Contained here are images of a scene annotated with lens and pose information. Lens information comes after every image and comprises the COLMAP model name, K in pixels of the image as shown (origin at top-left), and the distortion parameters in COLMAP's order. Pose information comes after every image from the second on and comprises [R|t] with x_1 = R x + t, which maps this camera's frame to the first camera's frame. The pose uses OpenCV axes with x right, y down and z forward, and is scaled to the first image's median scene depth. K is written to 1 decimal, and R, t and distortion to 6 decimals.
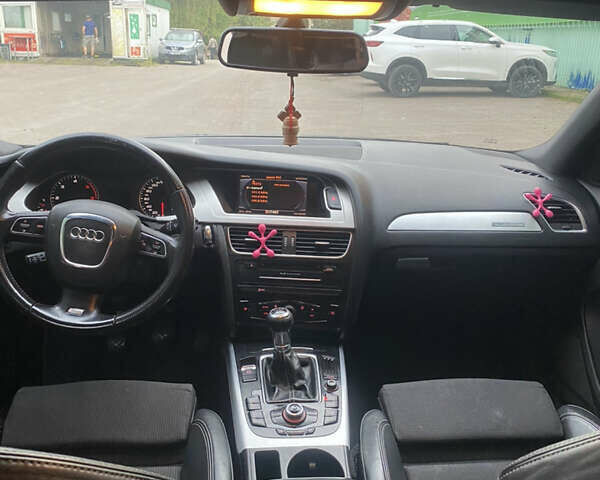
lens RADIAL K [[593.4, 0, 300.0], [0, 593.4, 240.0], [0, 0, 1]] dist [0.127080, -0.318158]
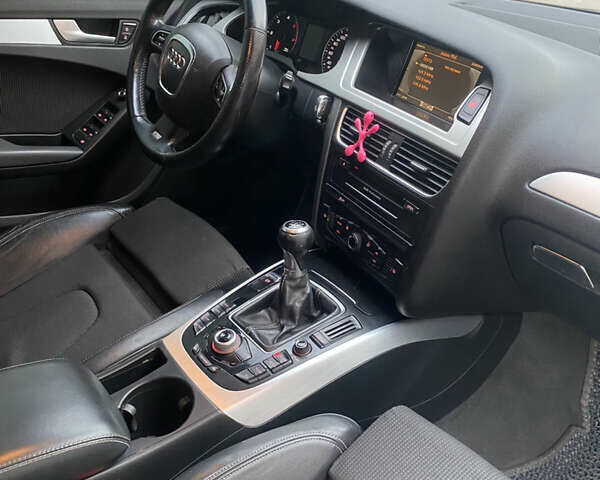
lens RADIAL K [[593.4, 0, 300.0], [0, 593.4, 240.0], [0, 0, 1]] dist [0.127080, -0.318158]
pose [[0.560929, 0.418433, -0.714333, 0.456542], [-0.283403, 0.907785, 0.309208, -0.084604], [0.777844, 0.029001, 0.627788, 0.492890]]
